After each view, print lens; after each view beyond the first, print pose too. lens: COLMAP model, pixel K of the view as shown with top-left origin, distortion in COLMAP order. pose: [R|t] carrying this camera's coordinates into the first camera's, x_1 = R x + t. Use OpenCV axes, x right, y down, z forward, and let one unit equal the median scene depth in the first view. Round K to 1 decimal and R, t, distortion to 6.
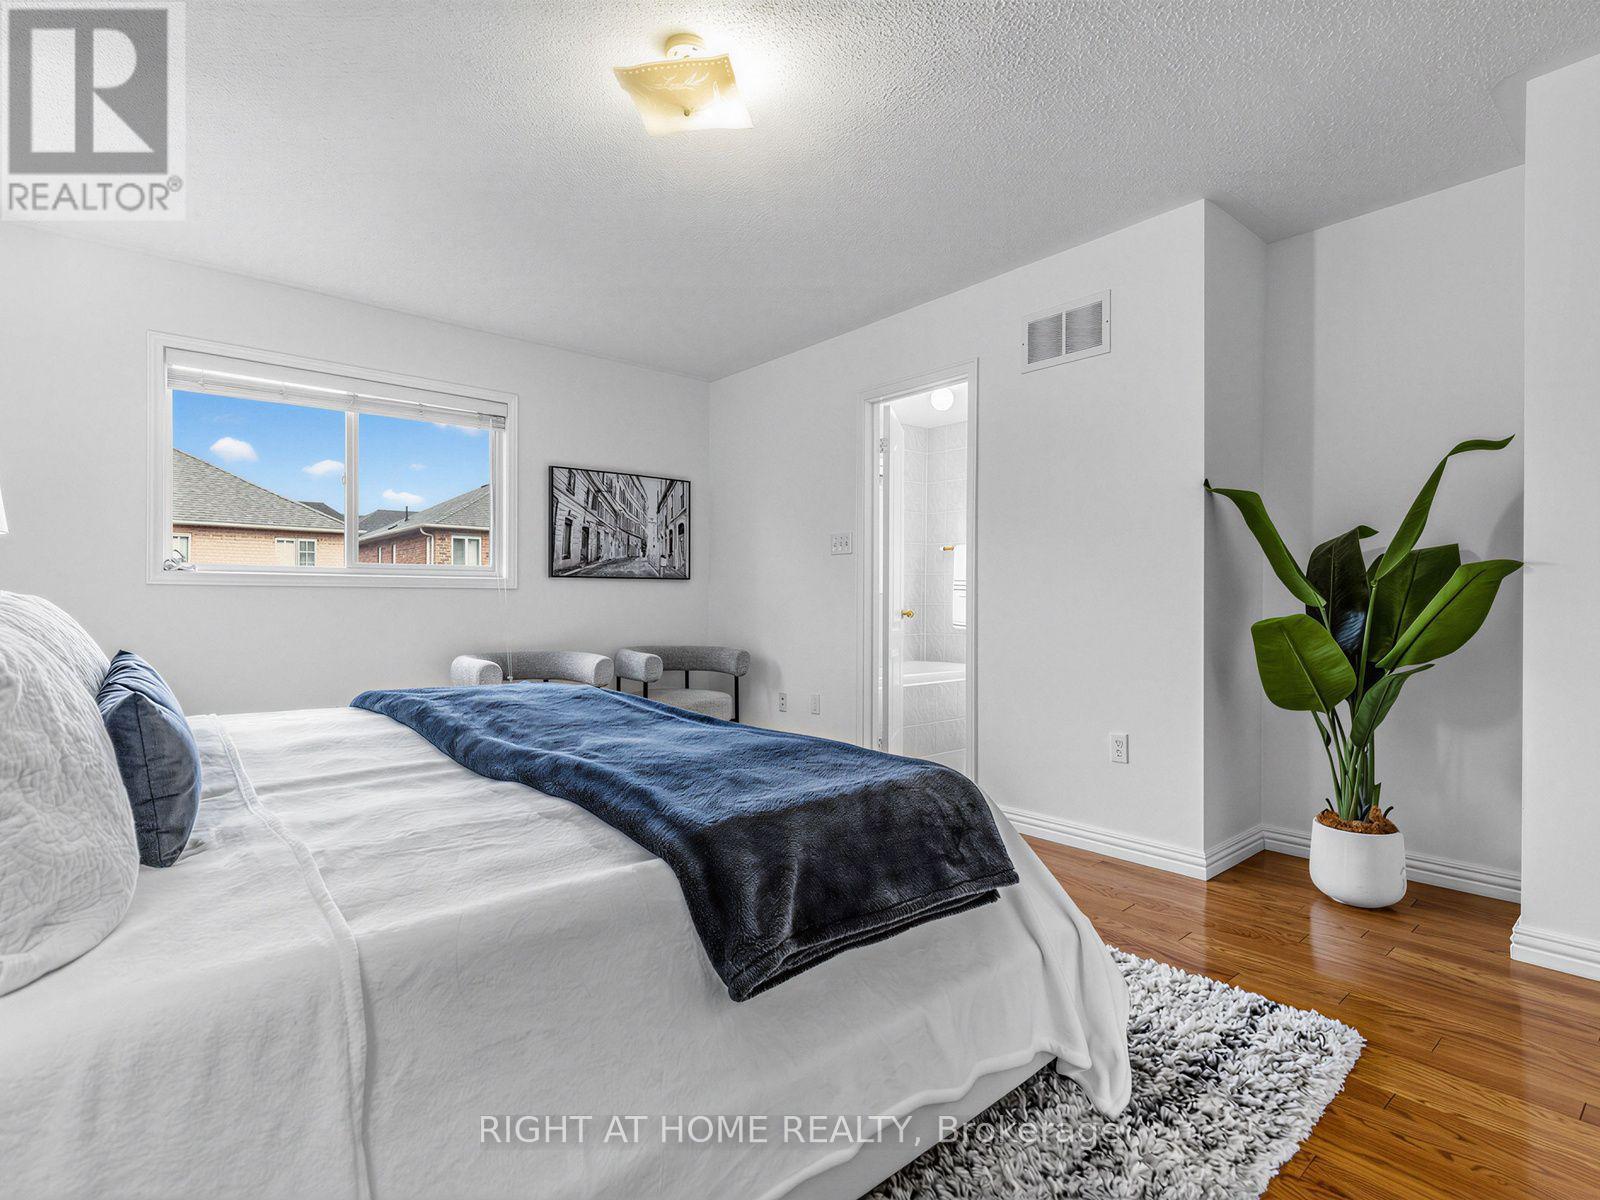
lens RADIAL K [[796.5, 0, 807.5], [0, 796.5, 592.4], [0, 0, 1]] dist [0.000737, 0.000123]
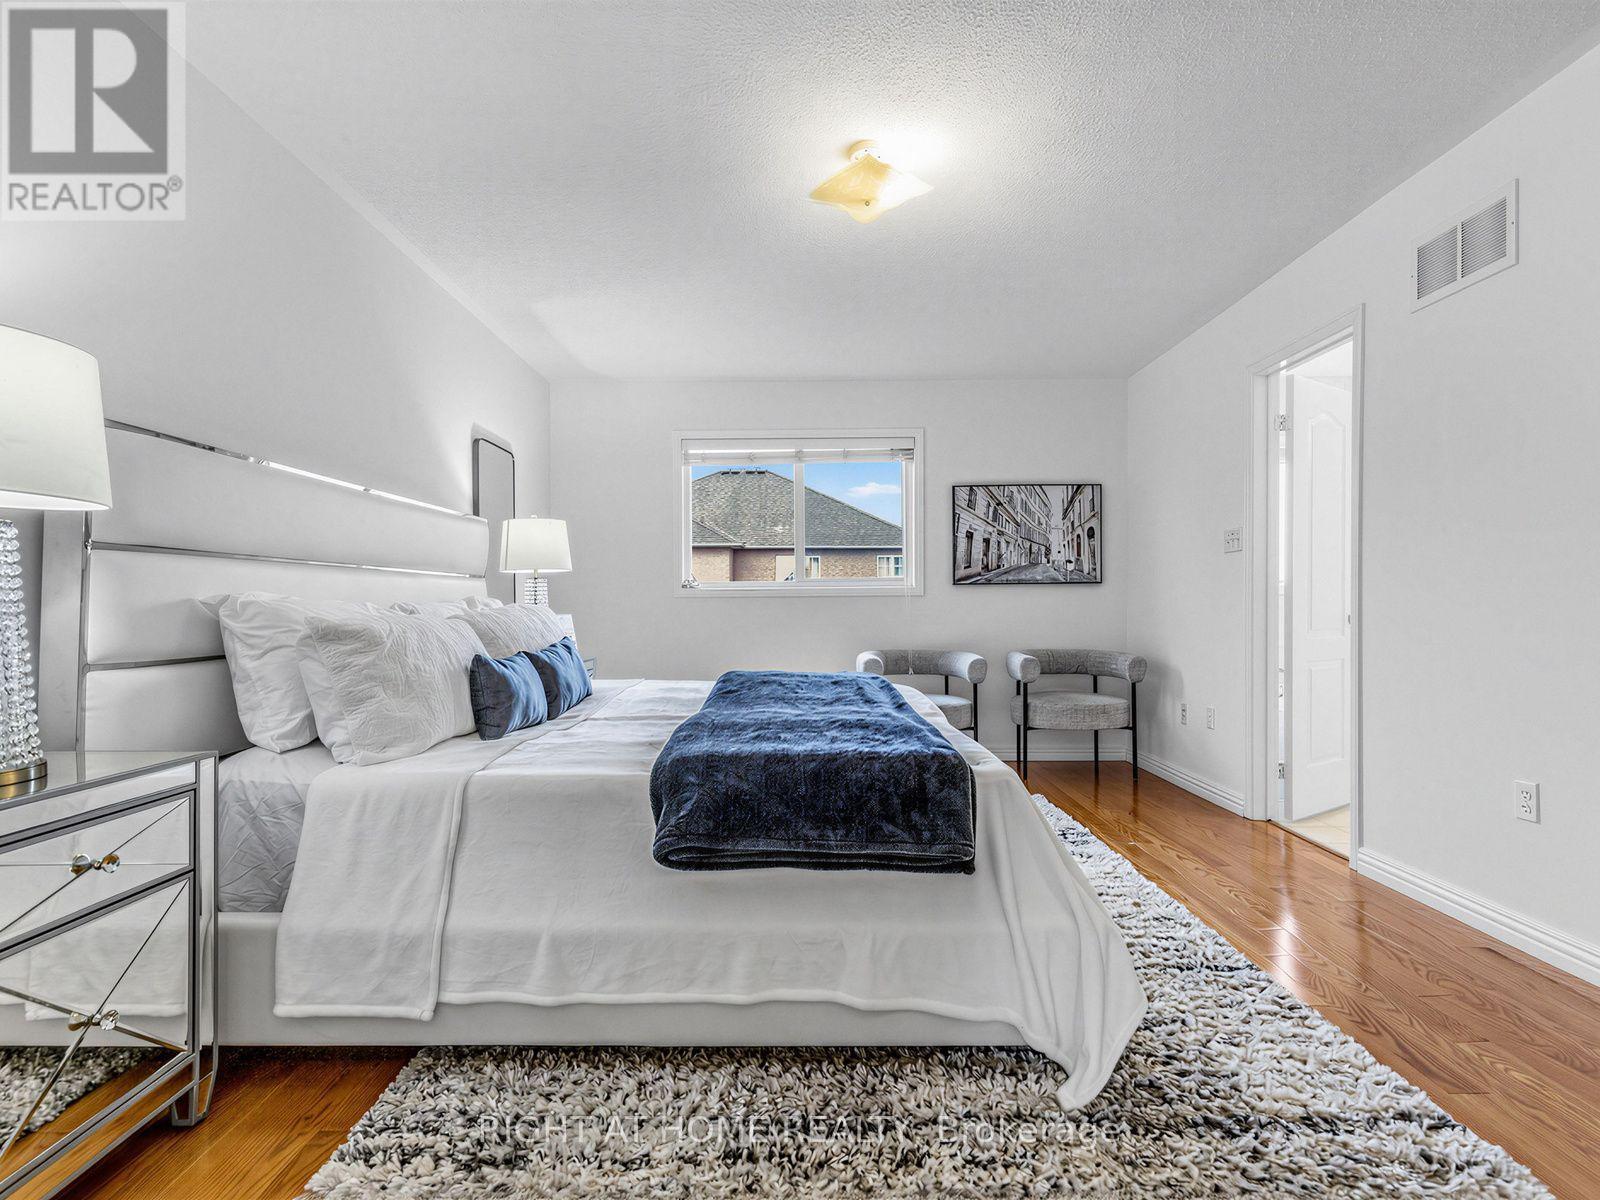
lens RADIAL K [[801.8, 0, 800.0], [0, 801.8, 605.3], [0, 0, 1]] dist [-0.000376, -0.000653]
pose [[0.754980, -0.006541, -0.655715, 0.252038], [0.013138, 0.999900, 0.005153, 0.001181], [0.655616, -0.012505, 0.754991, 0.002040]]
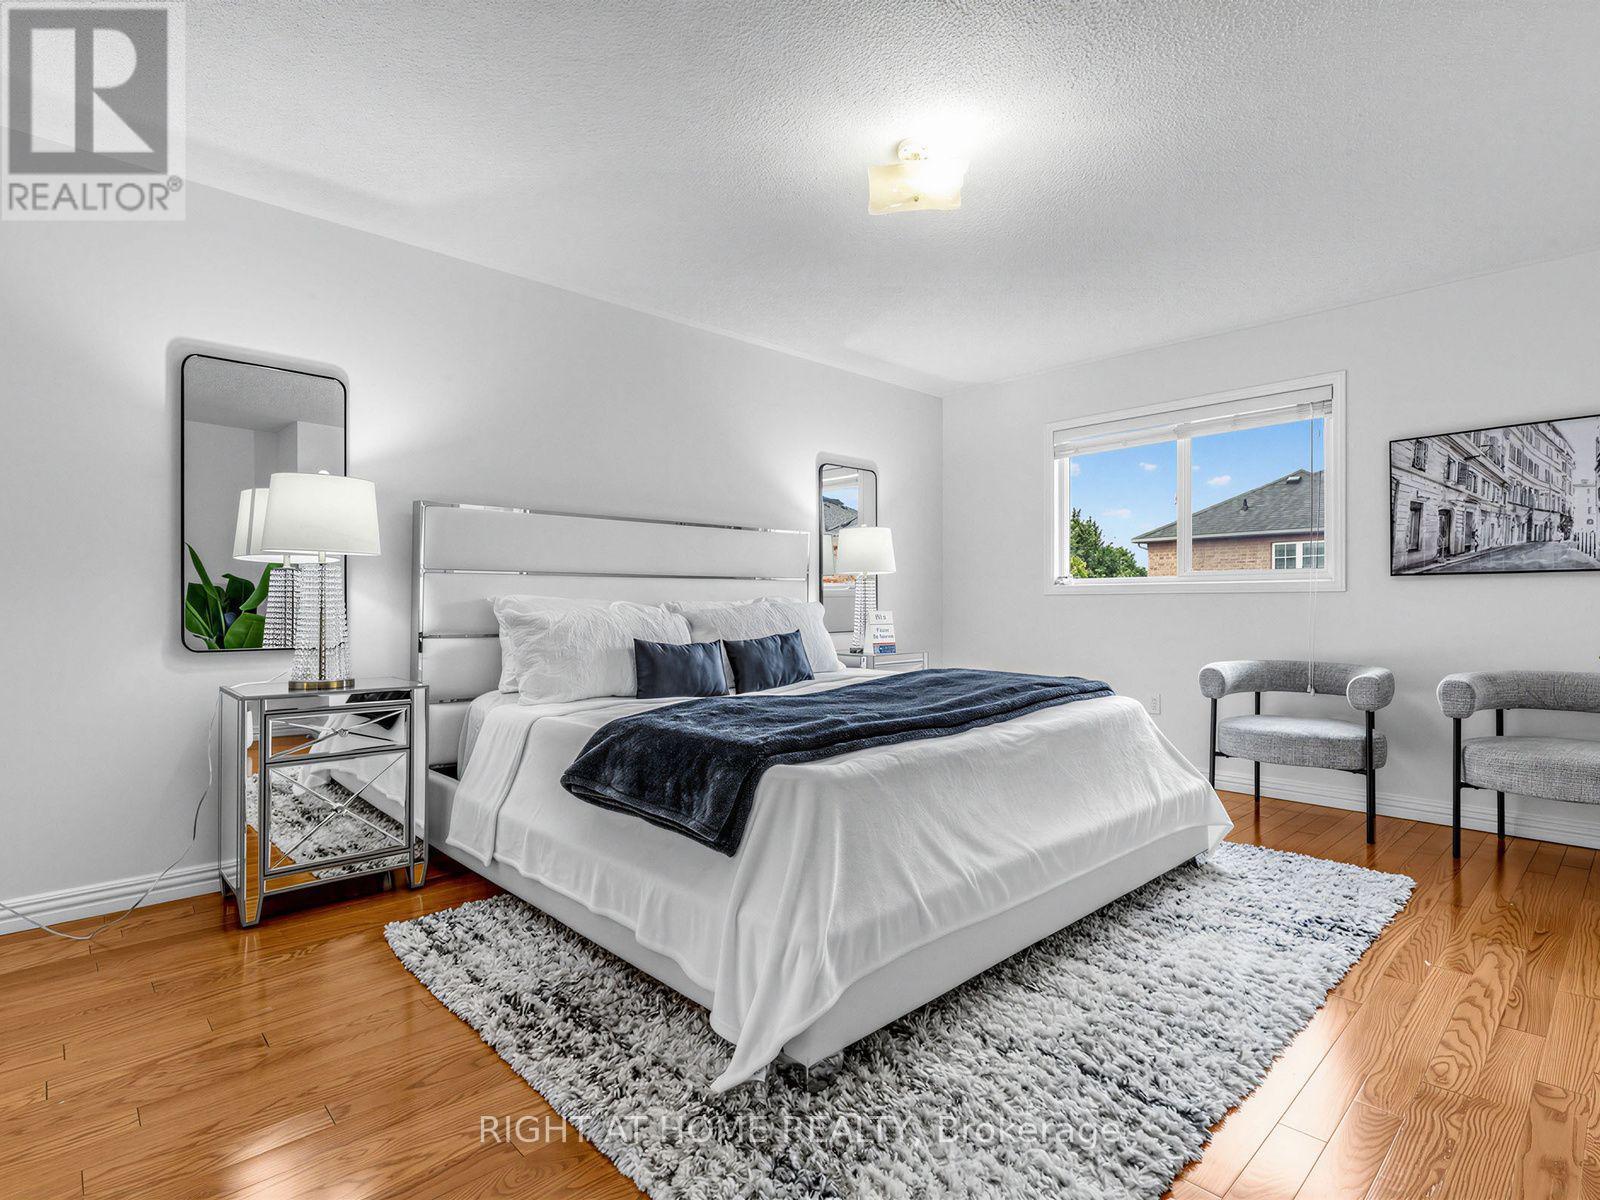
lens RADIAL K [[816.1, 0, 800.0], [0, 816.1, 600.0], [0, 0, 1]] dist [-0.029813, 0.000464]
pose [[0.046691, -0.014400, -0.998806, 0.465902], [0.010982, 0.999843, -0.013902, 0.009496], [0.998849, -0.010320, 0.046842, 0.347995]]
